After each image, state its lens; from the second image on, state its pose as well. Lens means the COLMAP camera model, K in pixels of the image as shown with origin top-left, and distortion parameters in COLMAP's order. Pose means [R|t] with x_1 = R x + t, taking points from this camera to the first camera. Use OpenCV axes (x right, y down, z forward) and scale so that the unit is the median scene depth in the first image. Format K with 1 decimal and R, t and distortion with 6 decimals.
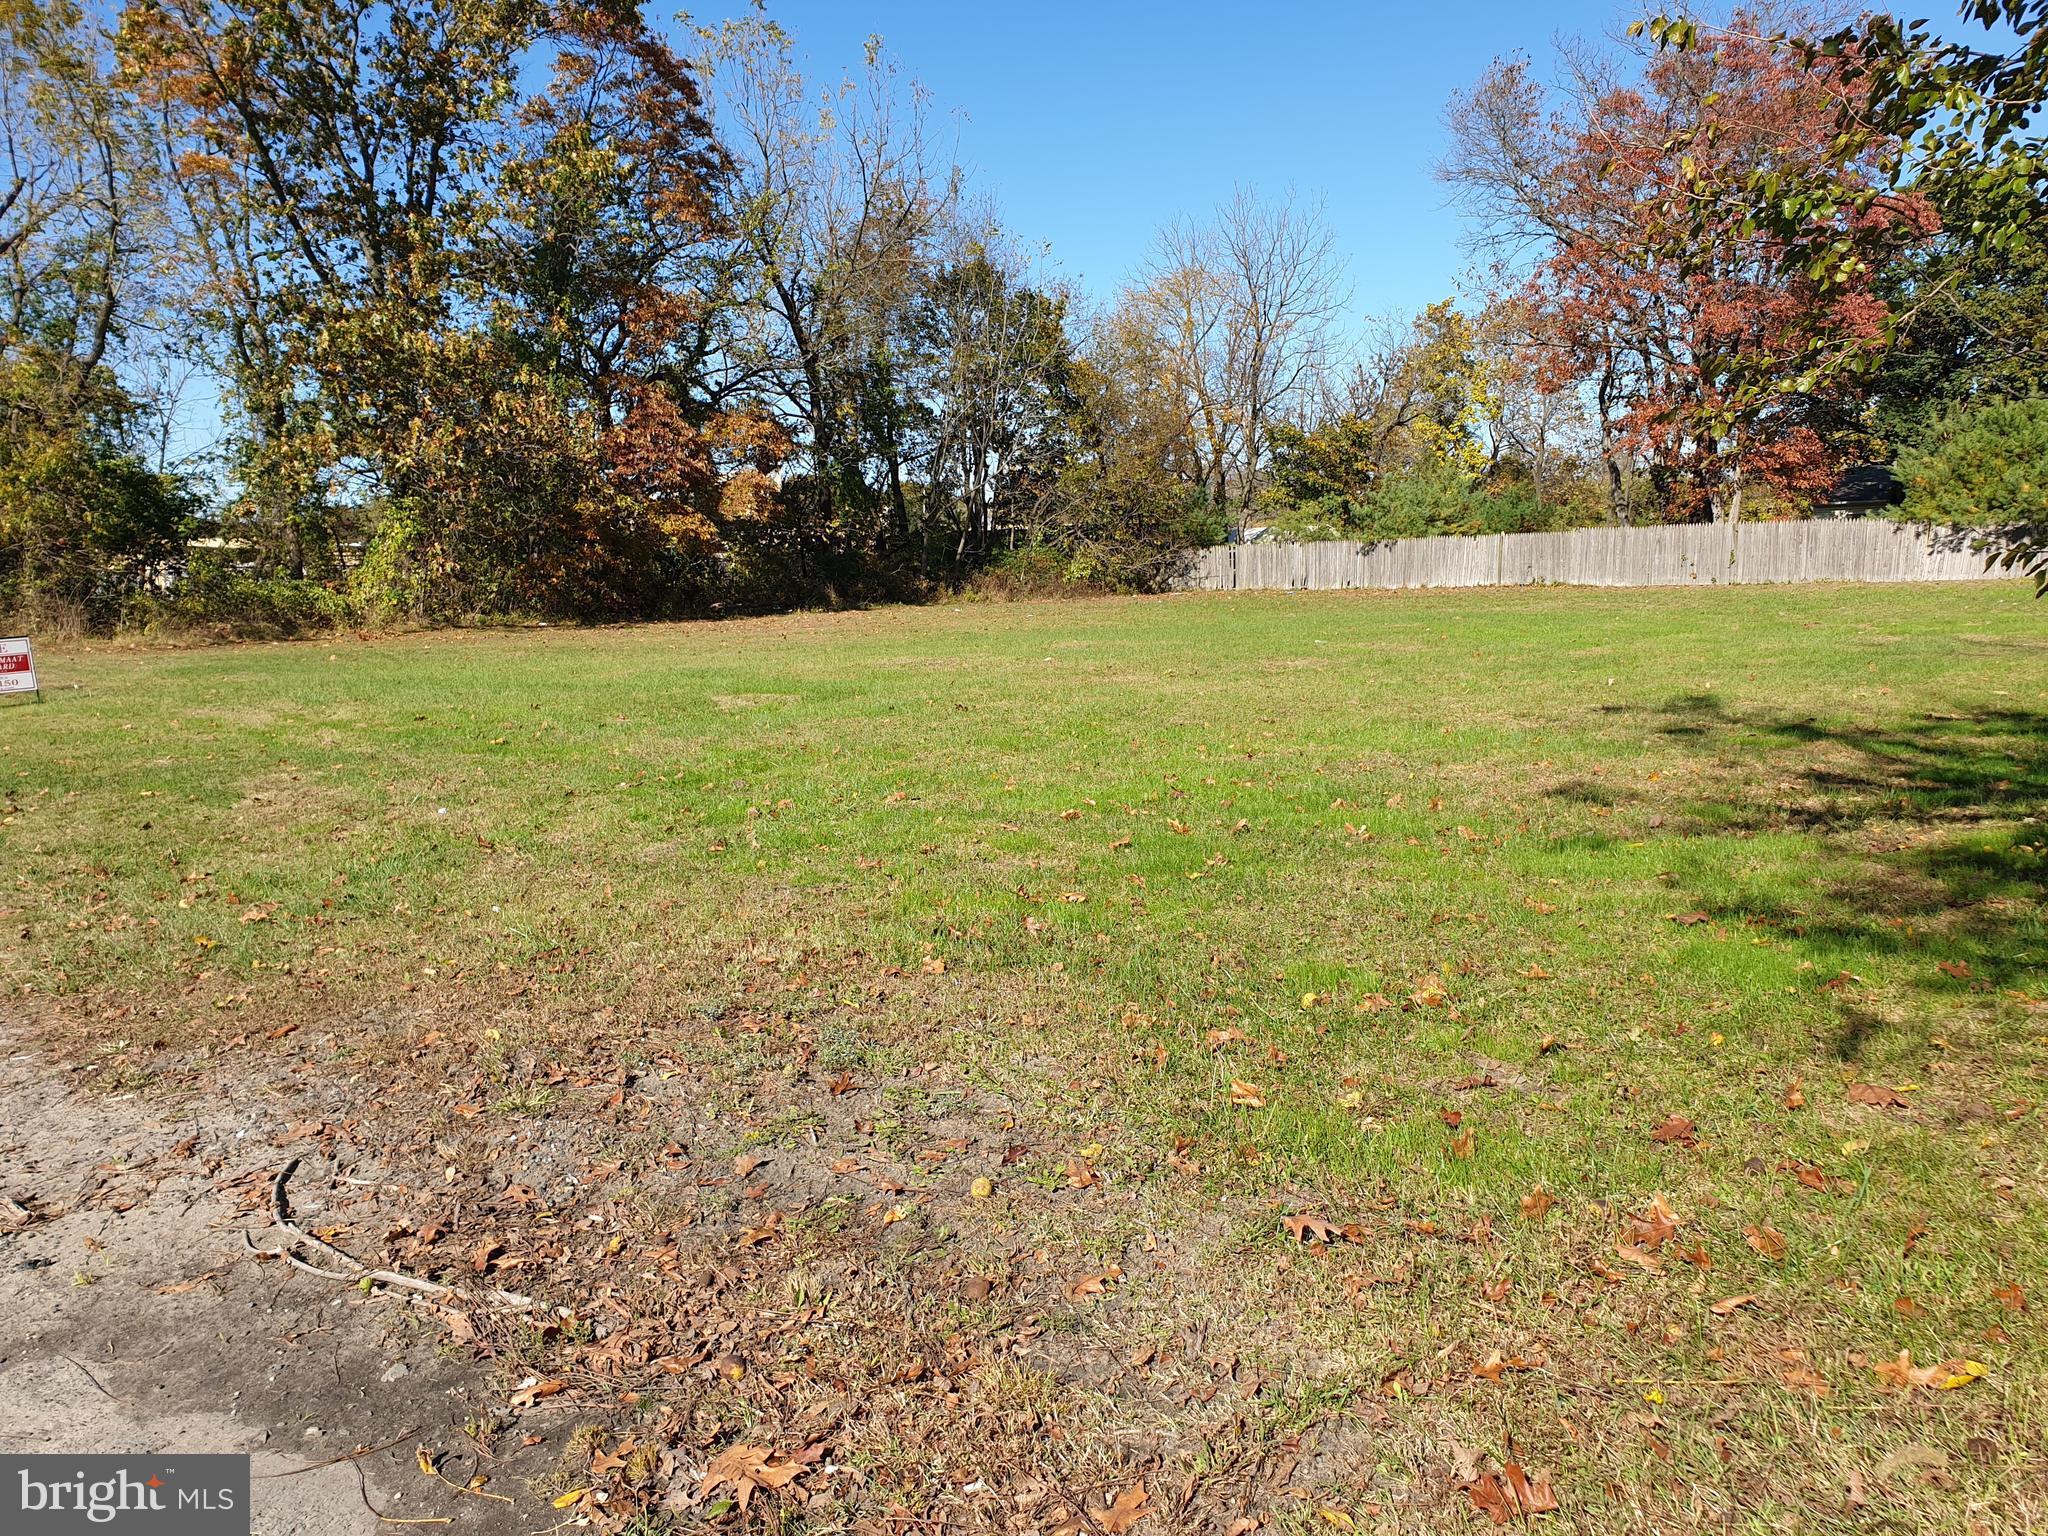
lens RADIAL K [[1567.9, 0, 1024.0], [0, 1567.9, 768.0], [0, 0, 1]] dist [0.028553, 0.003914]
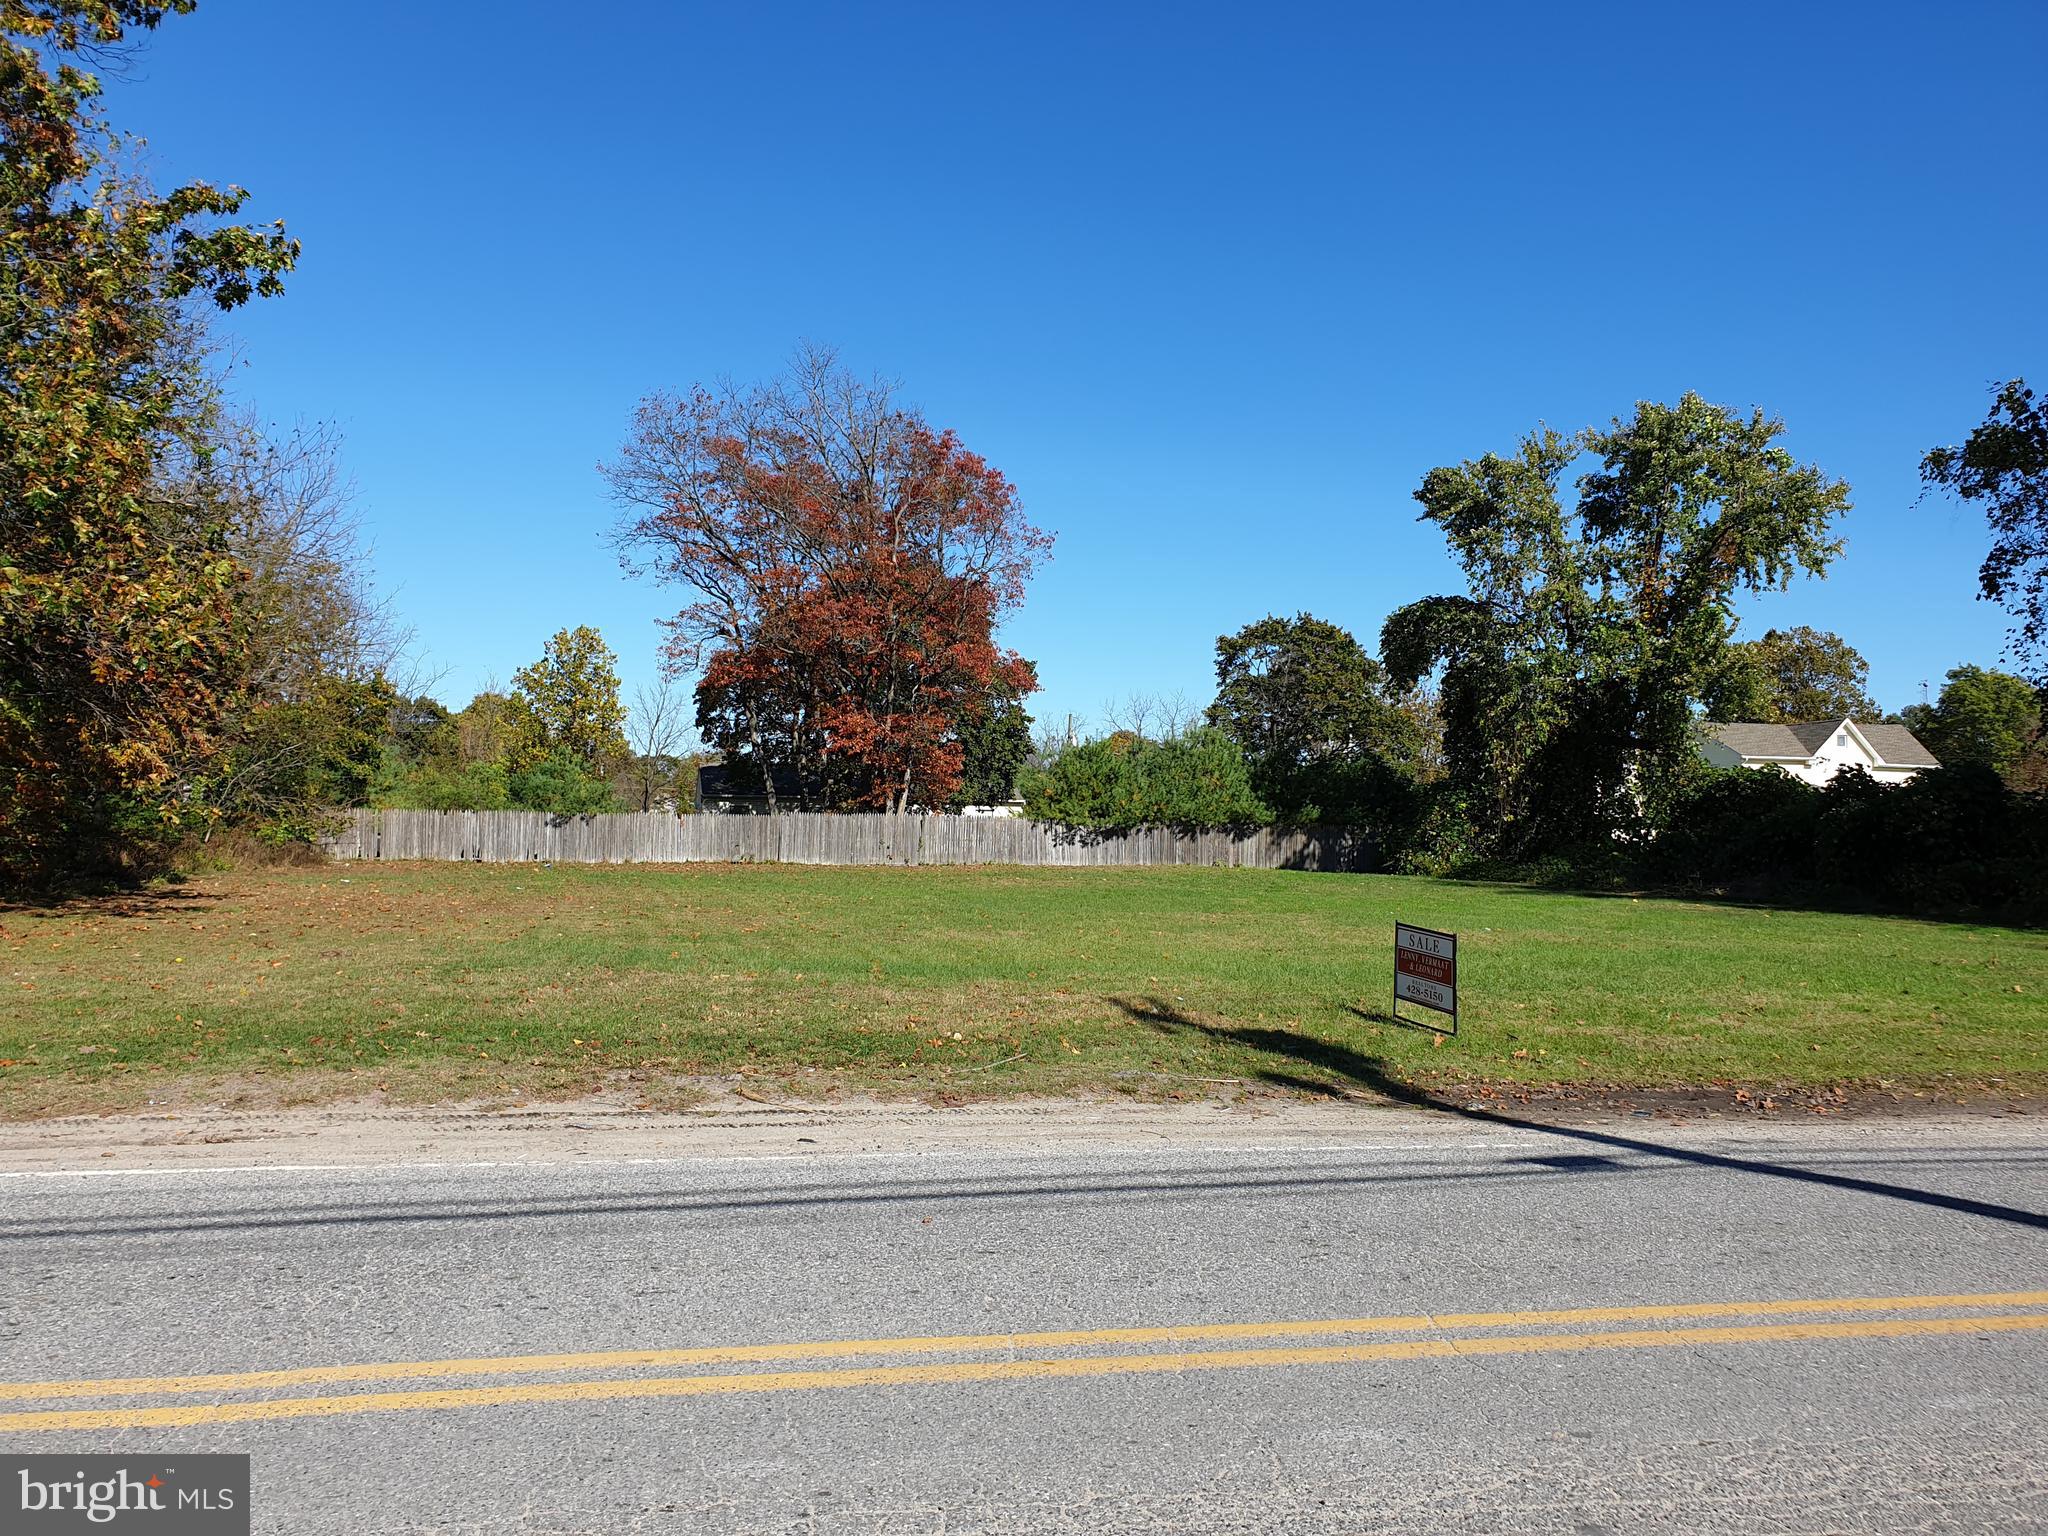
lens RADIAL K [[1574.4, 0, 1024.0], [0, 1574.4, 768.0], [0, 0, 1]] dist [0.132668, -0.278204]
pose [[0.525860, 0.066965, 0.847931, -0.642272], [0.080611, 0.988485, -0.128057, -0.036425], [-0.846743, 0.135692, 0.514407, 0.374587]]
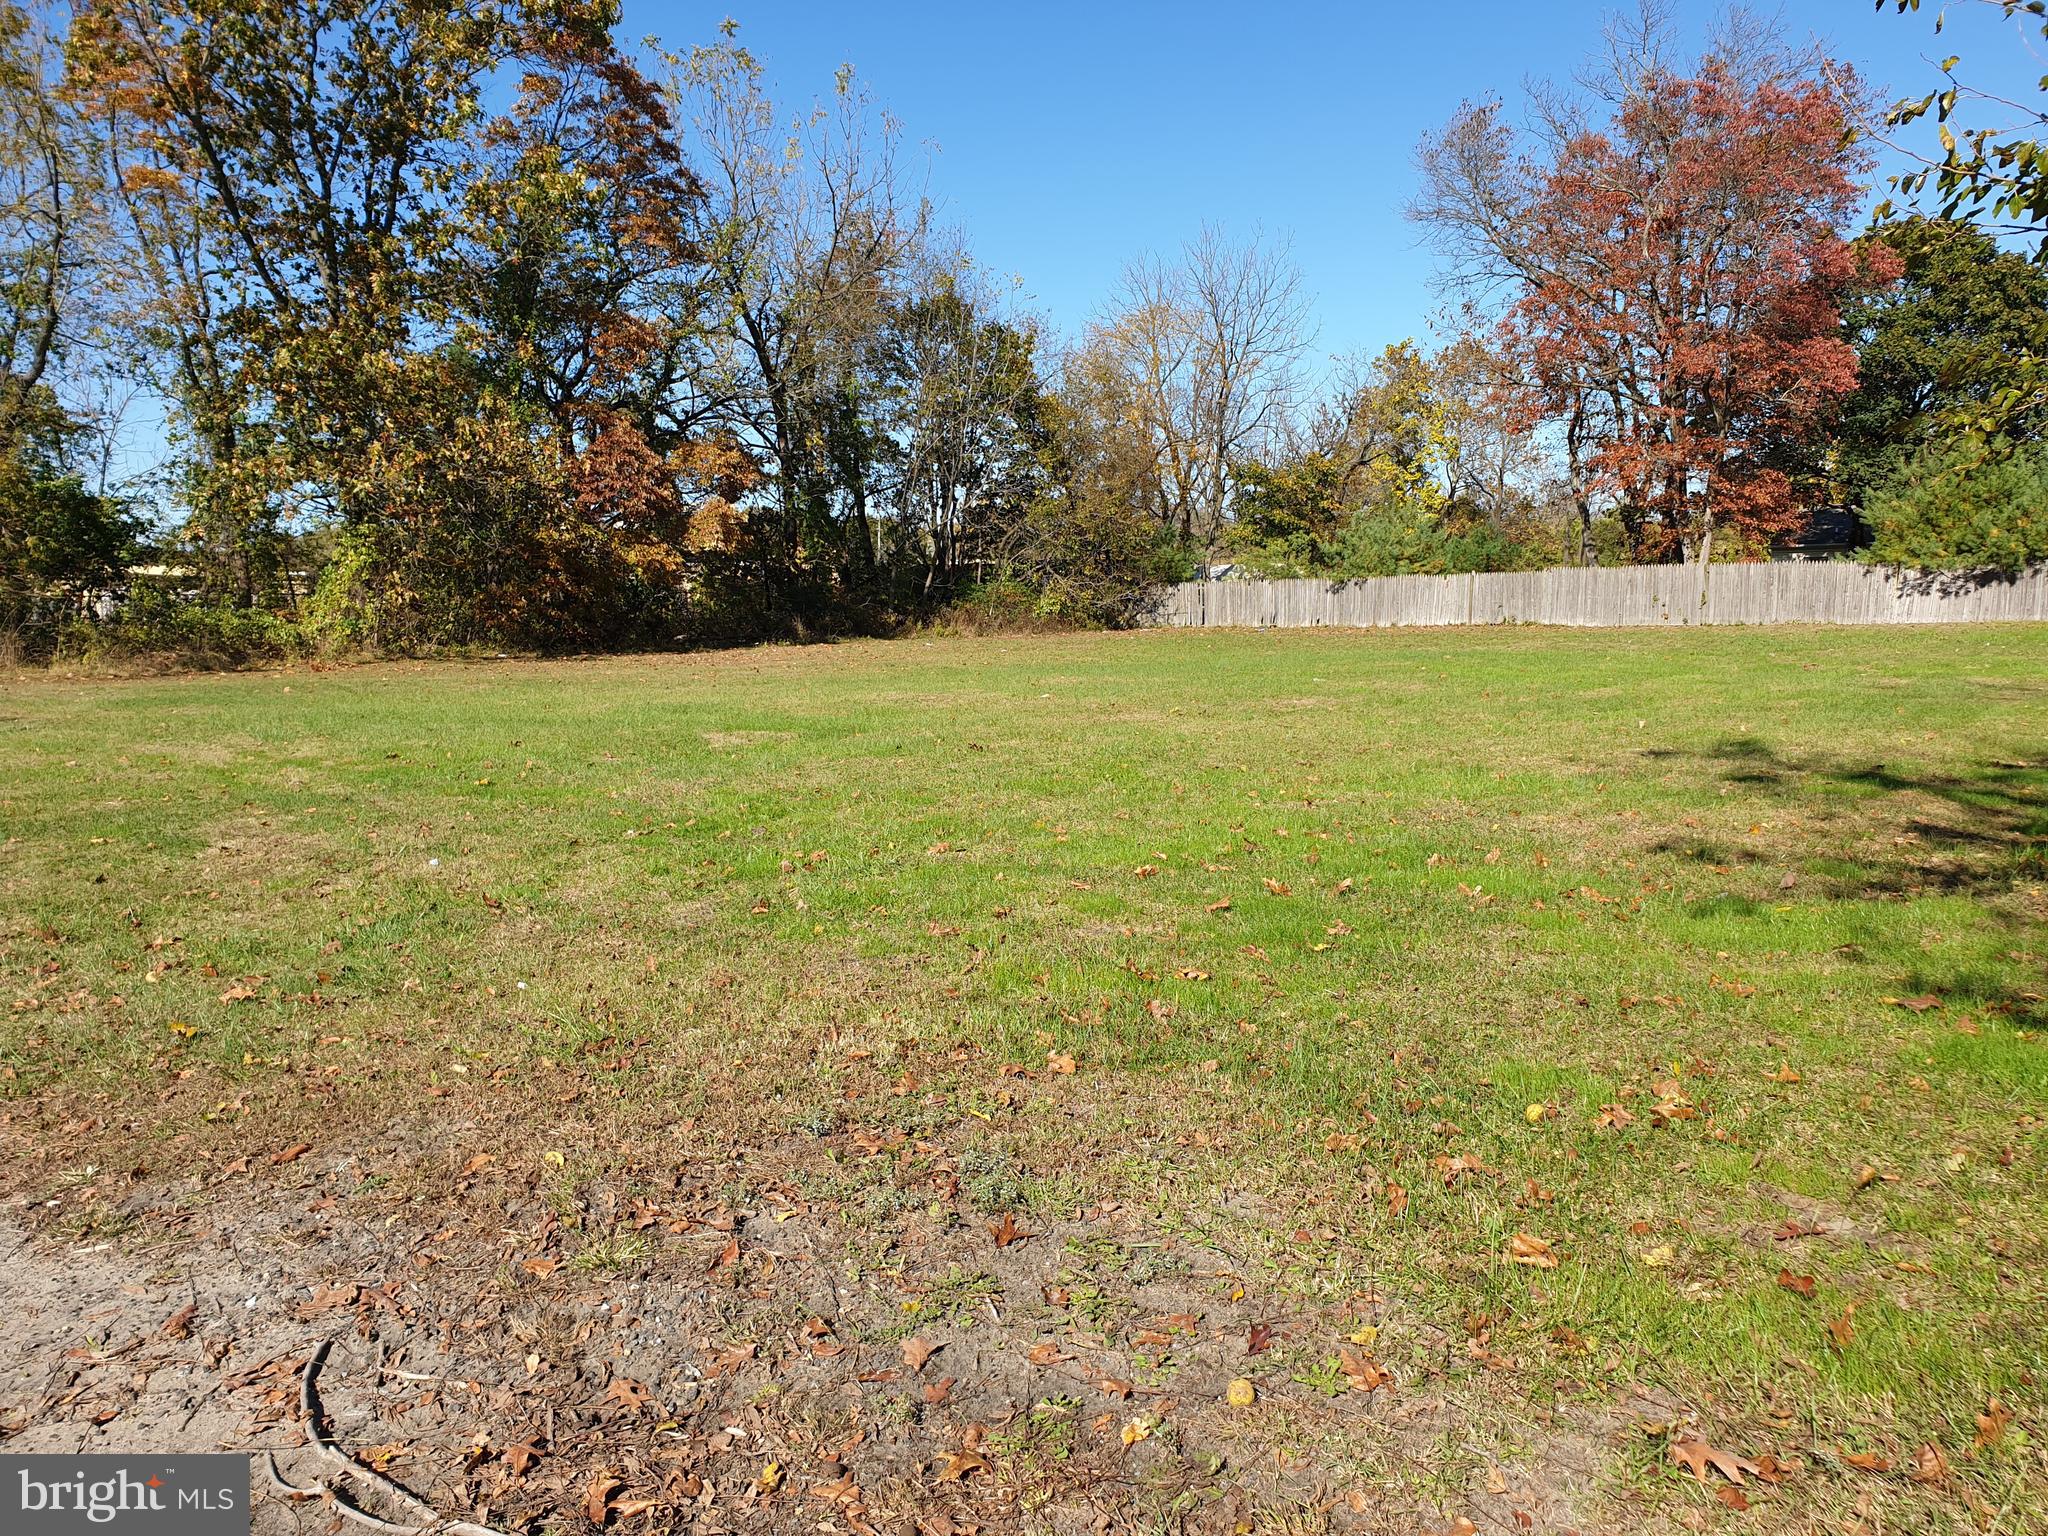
lens RADIAL K [[1567.9, 0, 1024.0], [0, 1567.9, 768.0], [0, 0, 1]] dist [0.028553, 0.003914]
pose [[0.999437, 0.005314, 0.033126, -0.016116], [-0.004566, 0.999734, -0.022617, -0.002015], [-0.033238, 0.022453, 0.999195, 0.022658]]
